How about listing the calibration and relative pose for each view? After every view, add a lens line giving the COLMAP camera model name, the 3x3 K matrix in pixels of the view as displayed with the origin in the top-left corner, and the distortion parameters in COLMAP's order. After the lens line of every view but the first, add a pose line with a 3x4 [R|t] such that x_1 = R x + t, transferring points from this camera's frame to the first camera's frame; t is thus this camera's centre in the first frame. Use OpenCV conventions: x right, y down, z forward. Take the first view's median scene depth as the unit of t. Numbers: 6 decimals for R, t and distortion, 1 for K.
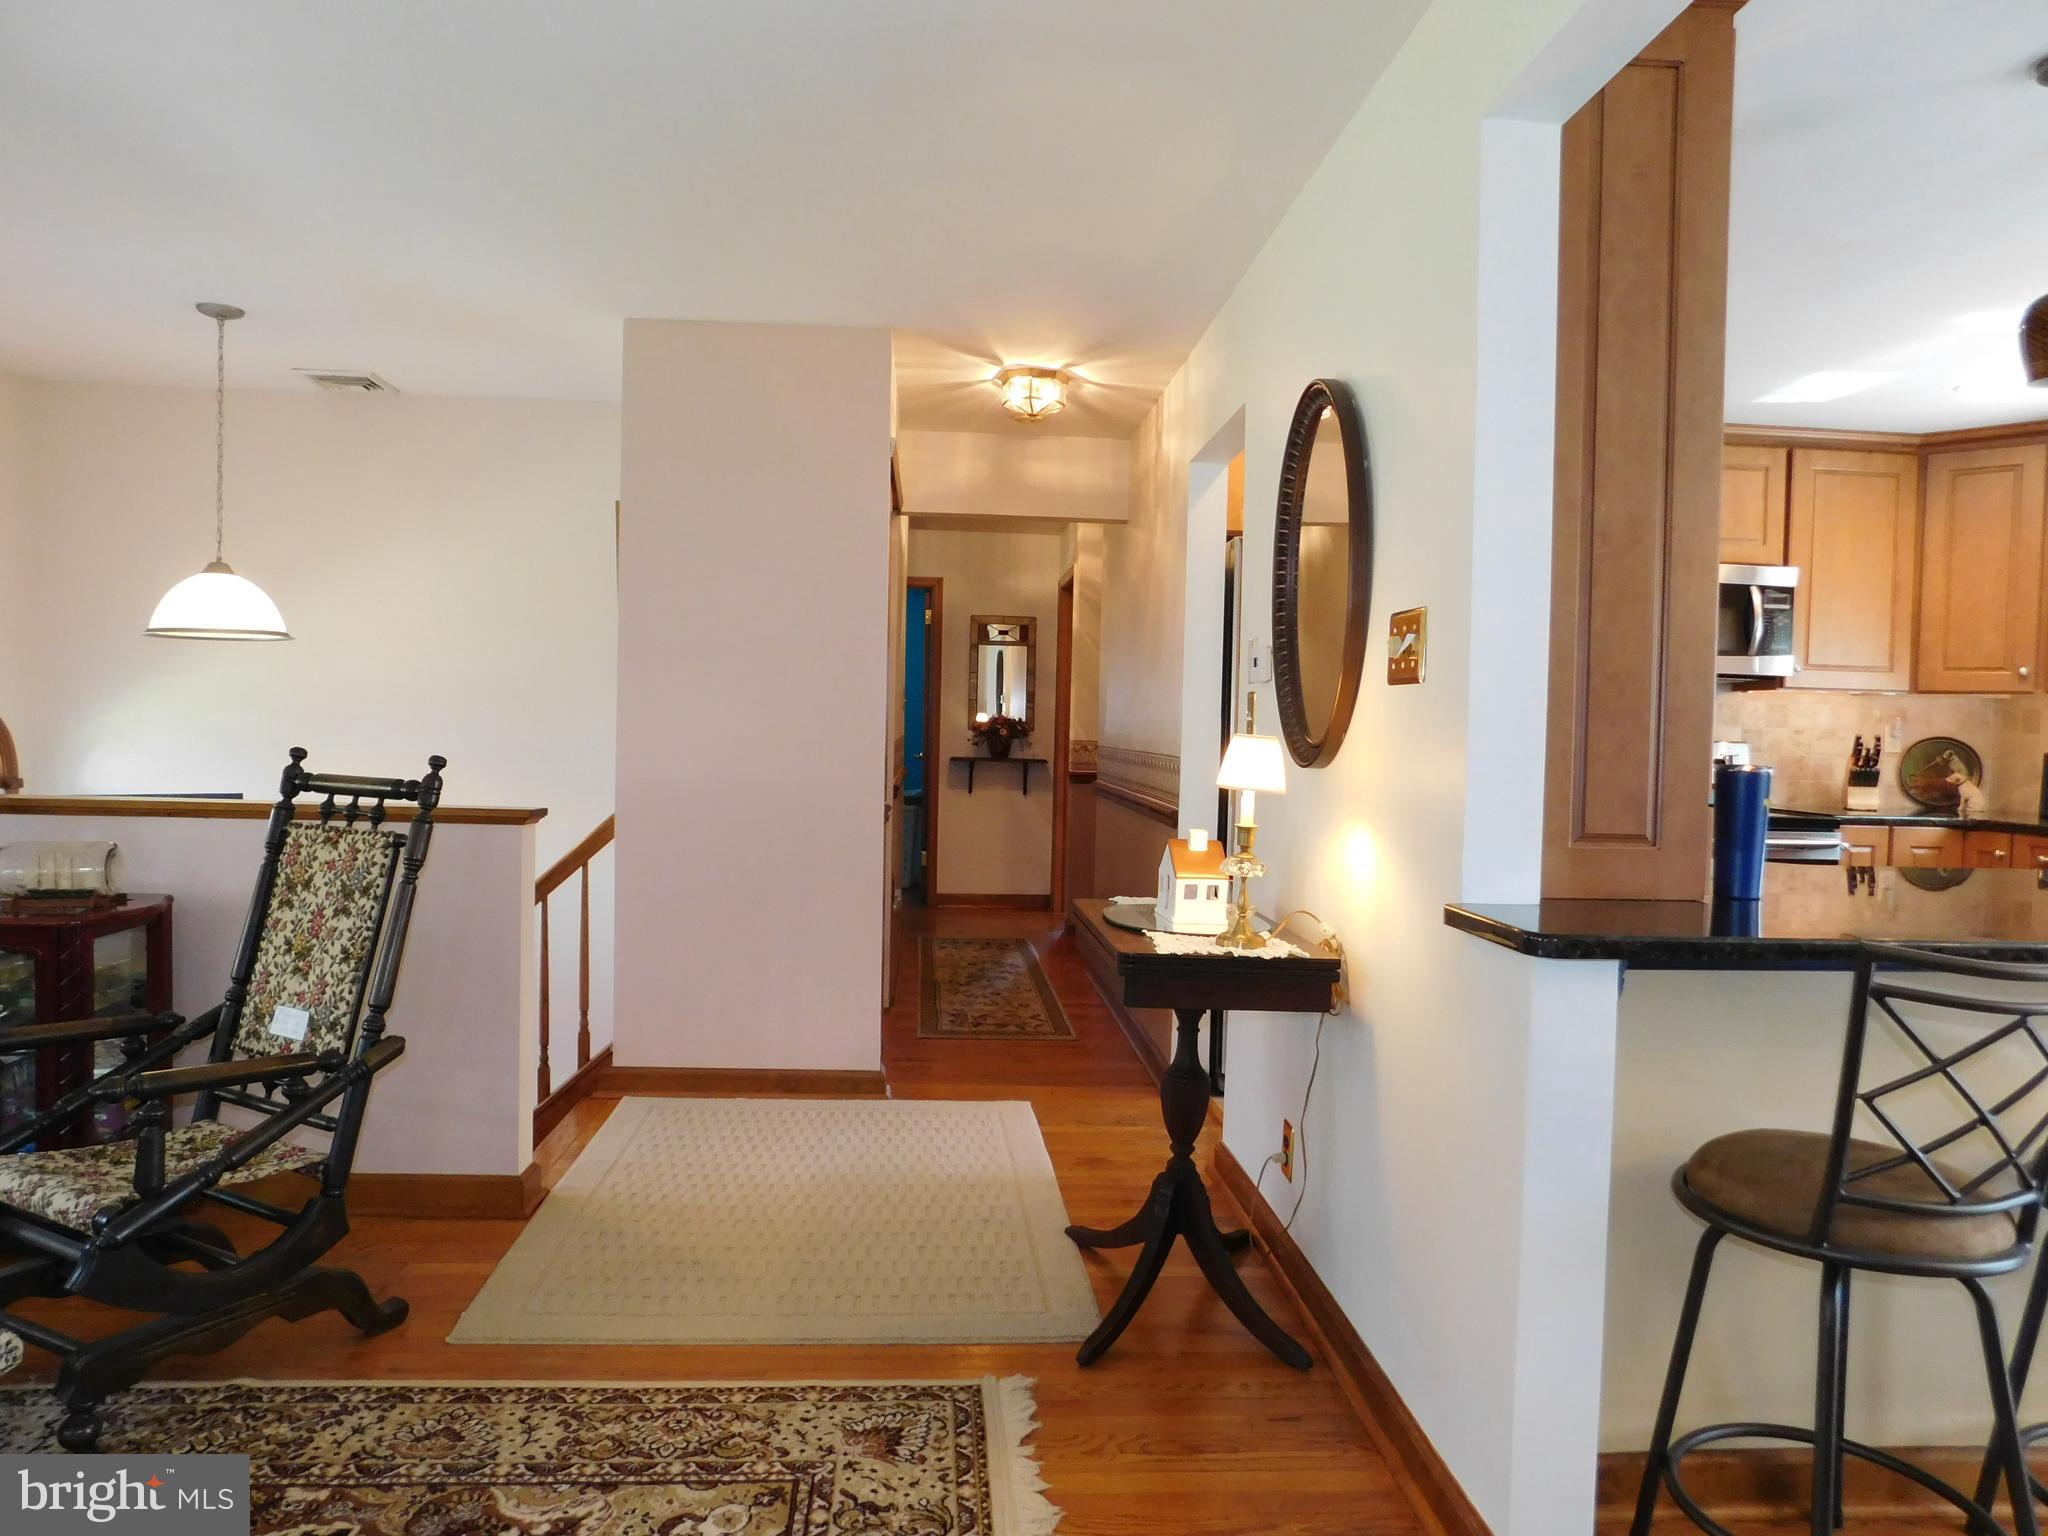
lens RADIAL K [[1349.1, 0, 1024.0], [0, 1349.1, 768.0], [0, 0, 1]] dist [-0.082841, 0.070180]
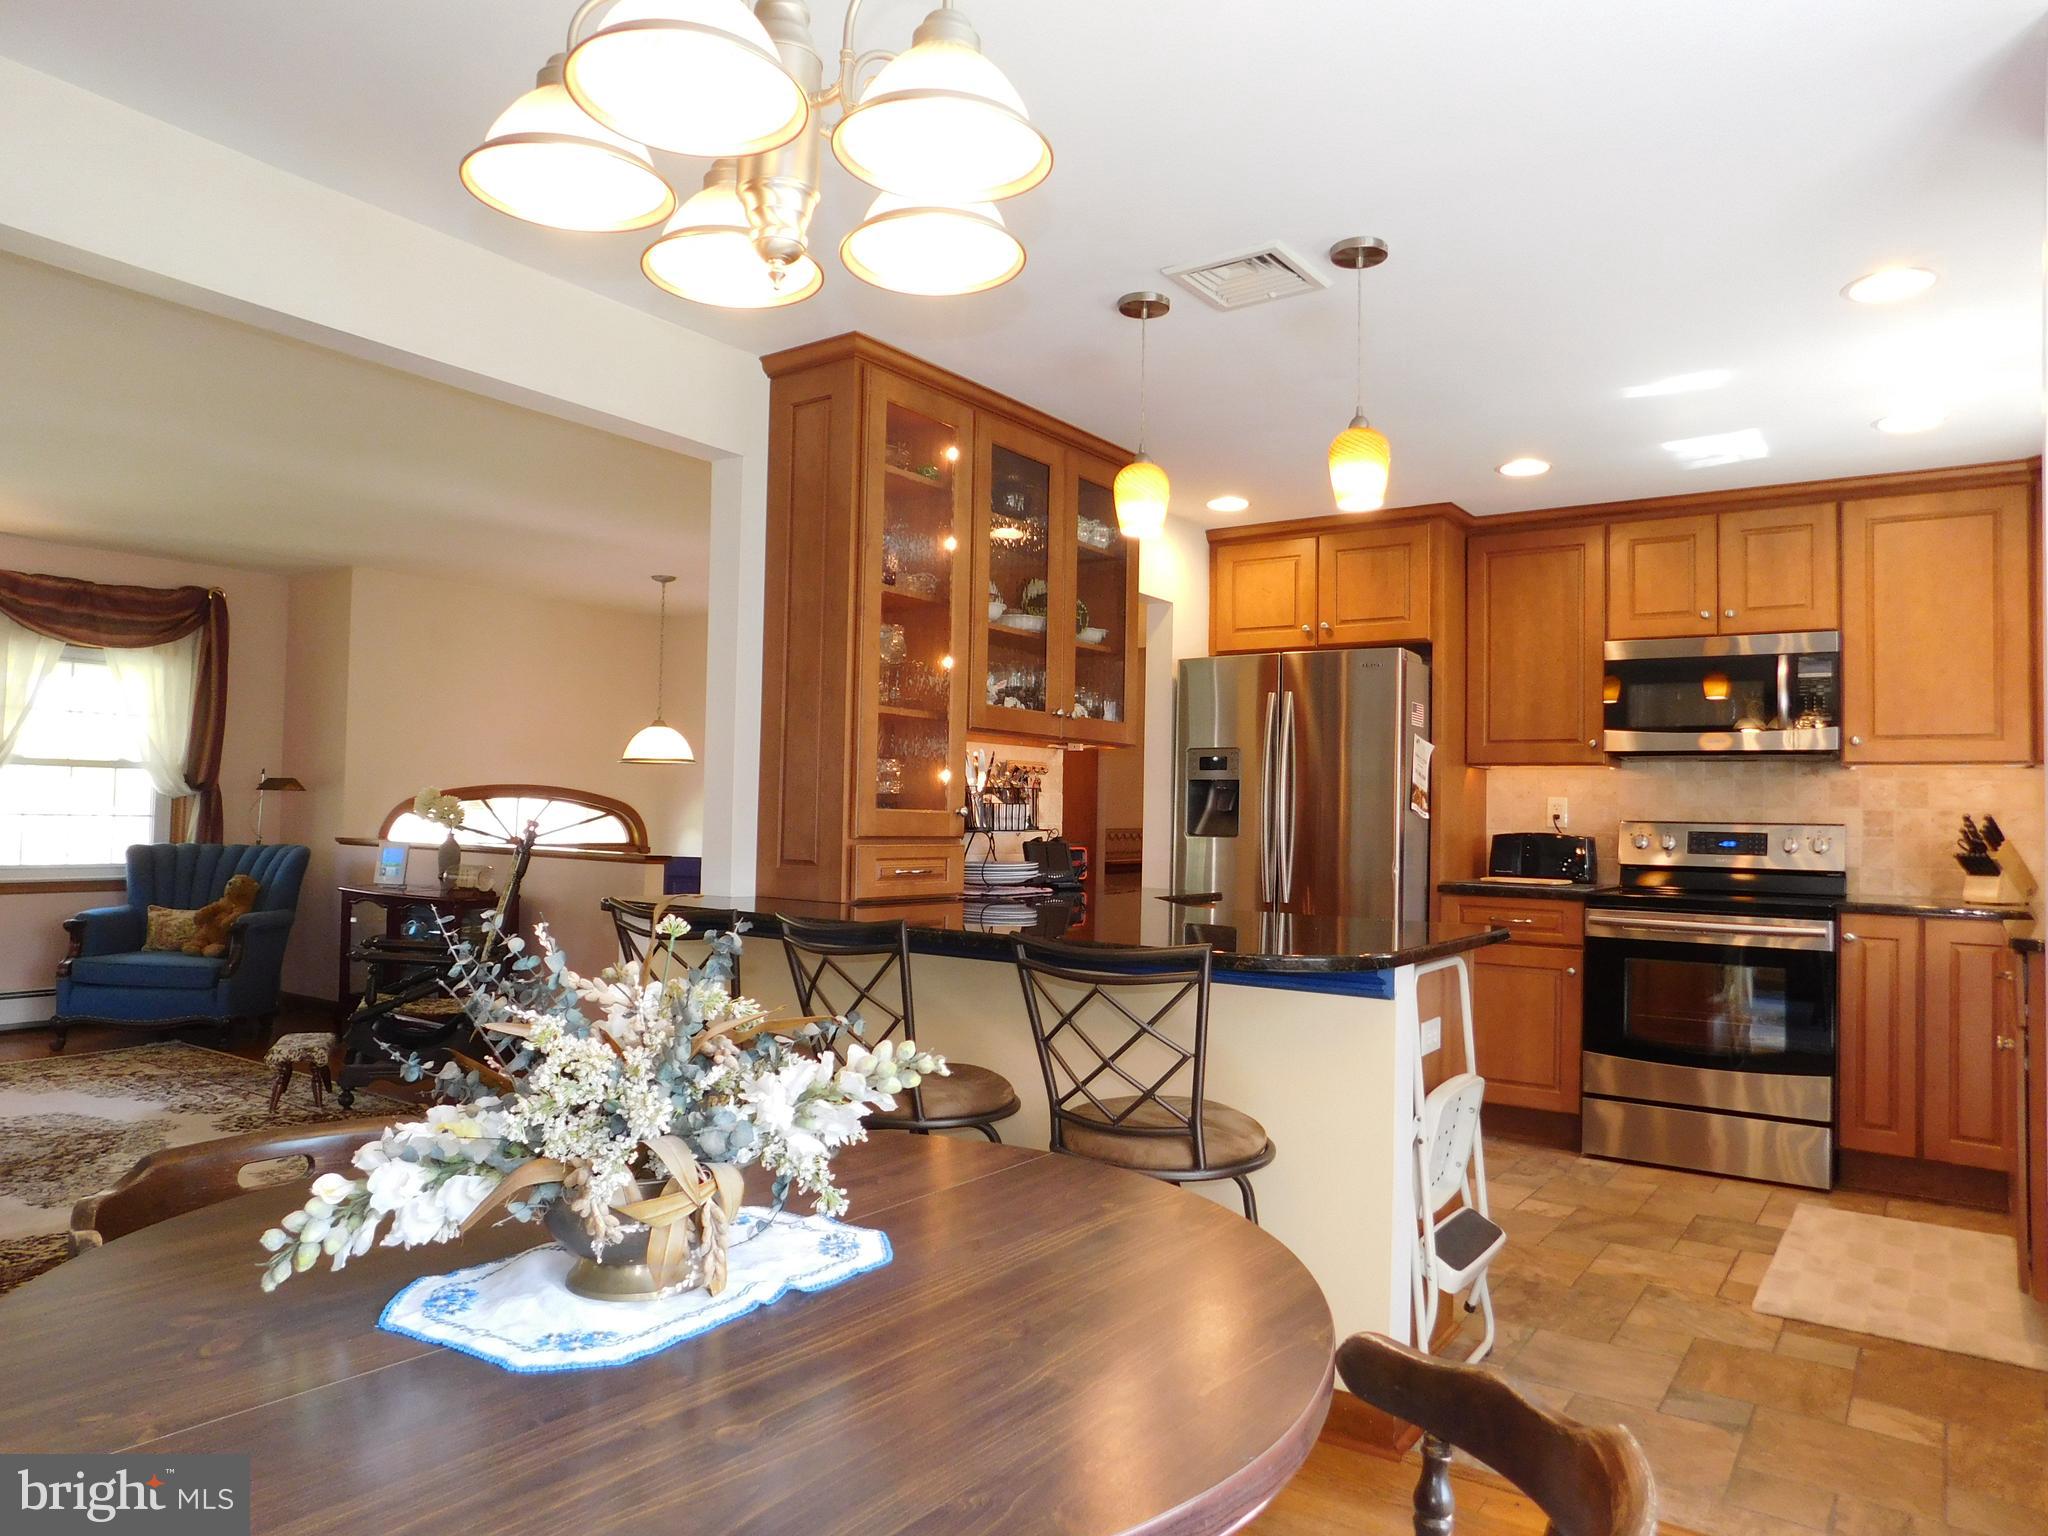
lens RADIAL K [[1349.1, 0, 1024.0], [0, 1349.1, 768.0], [0, 0, 1]] dist [-0.082841, 0.070180]
pose [[0.772725, -0.028657, -0.634093, 0.717248], [-0.023634, 0.996989, -0.073859, 0.022674], [0.634300, 0.072059, 0.769721, -0.048462]]
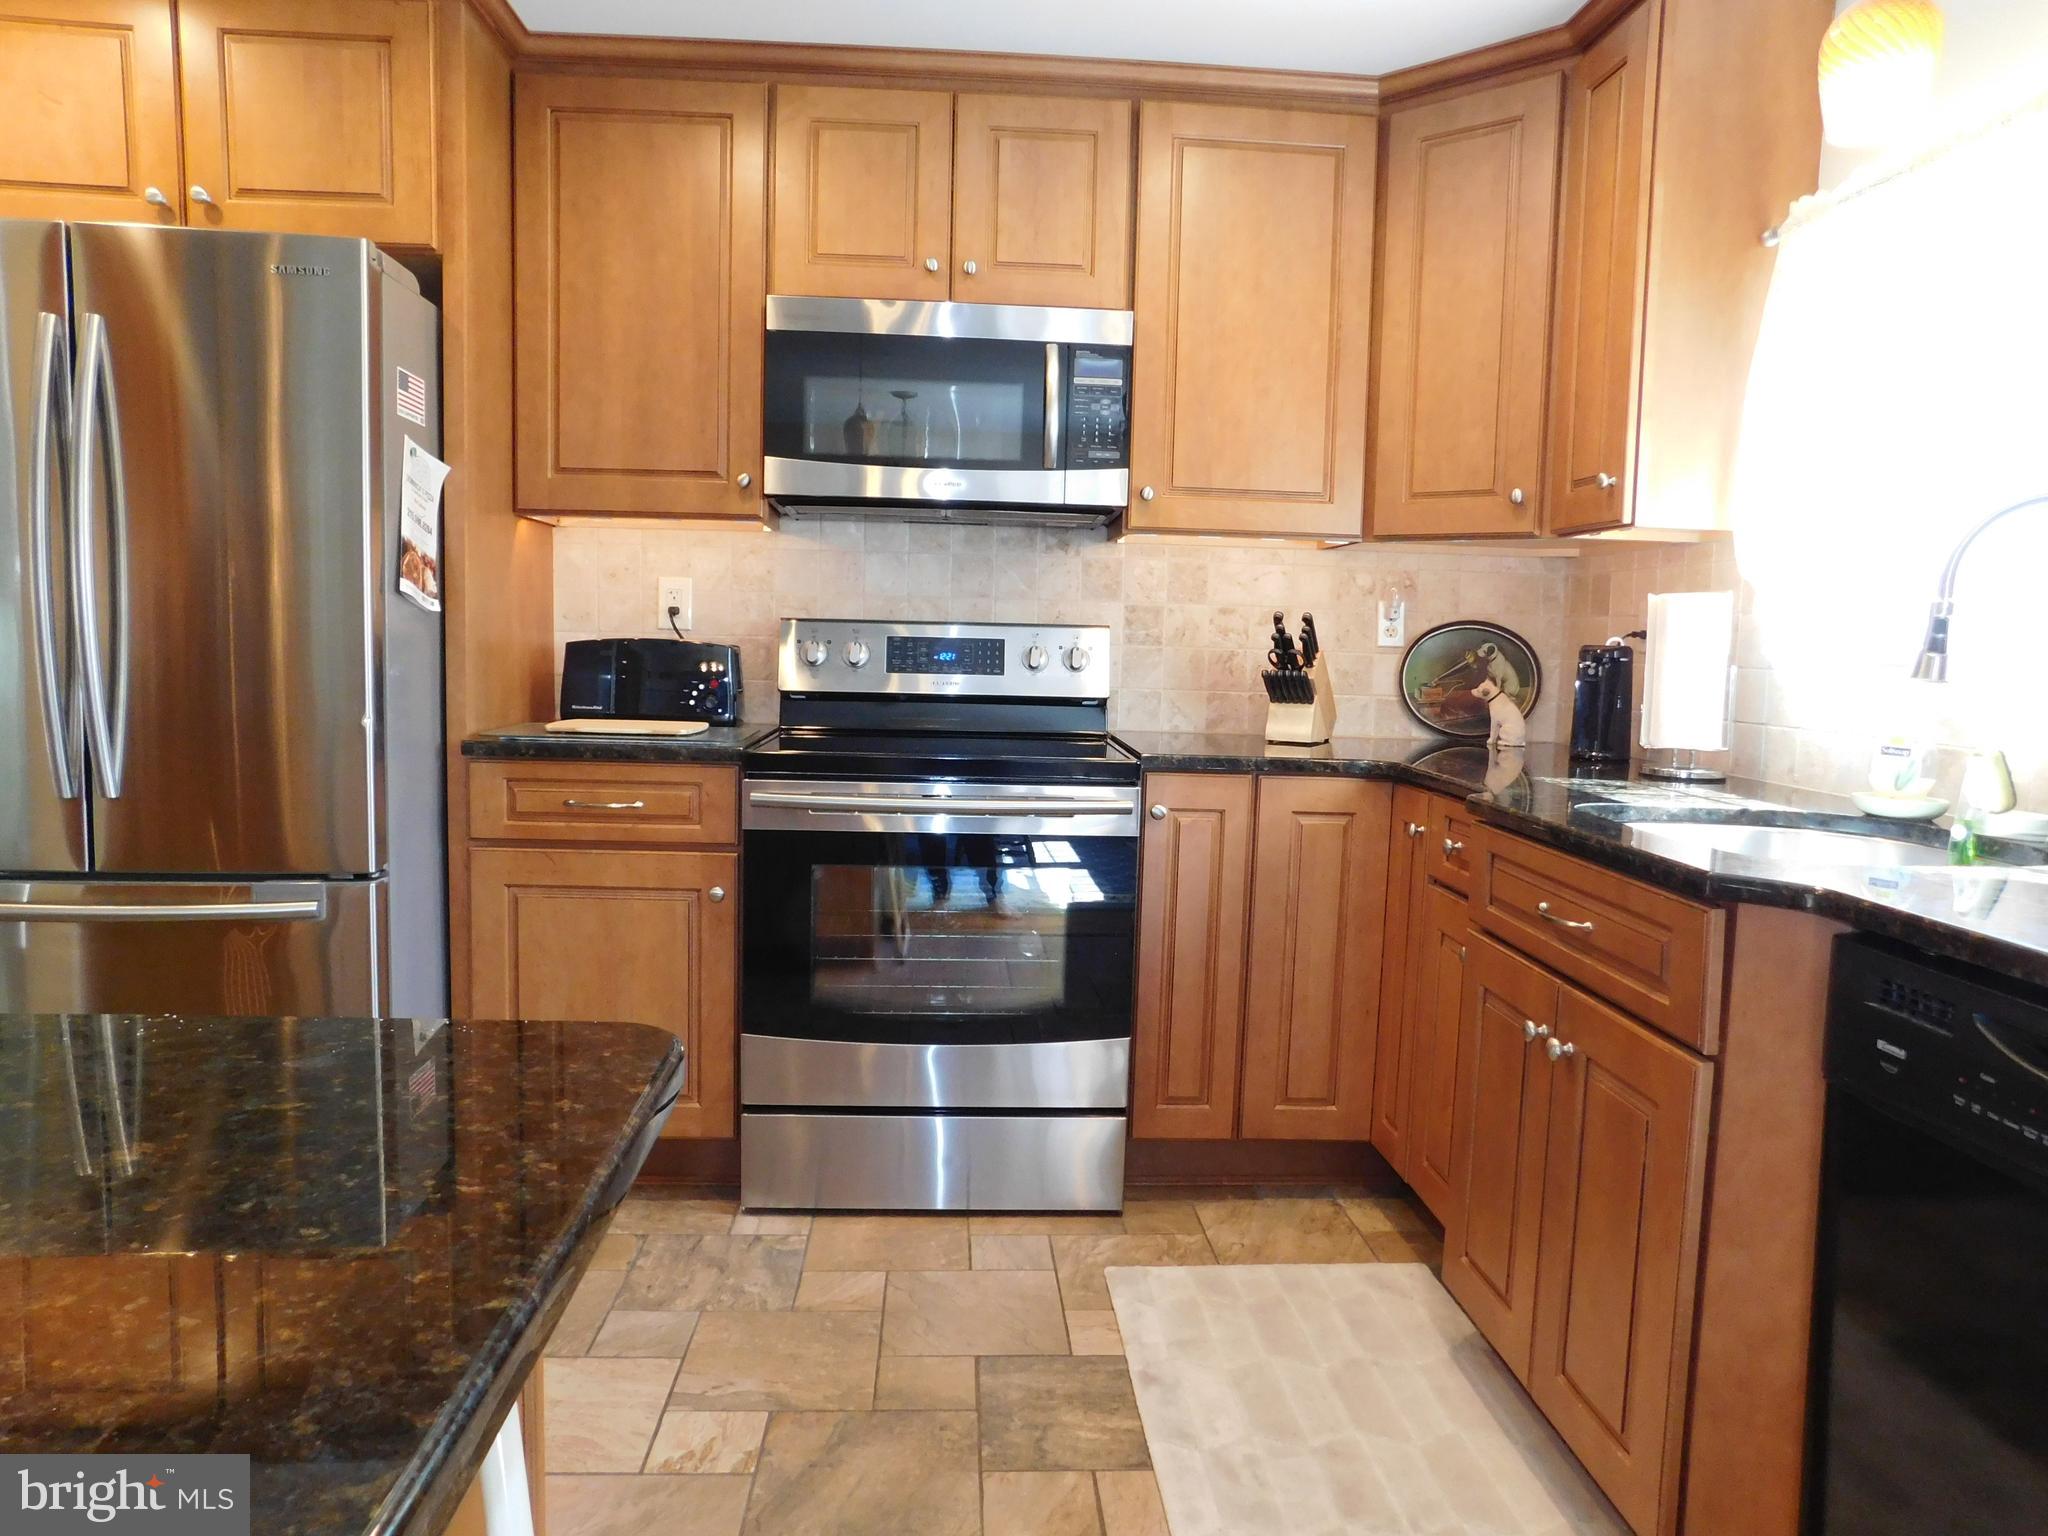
lens RADIAL K [[1349.1, 0, 1024.0], [0, 1349.1, 768.0], [0, 0, 1]] dist [-0.082841, 0.070180]
pose [[0.999904, 0.004617, -0.013083, 0.540850], [-0.003738, 0.997783, 0.066450, 0.003710], [0.013360, -0.066395, 0.997704, 0.418479]]
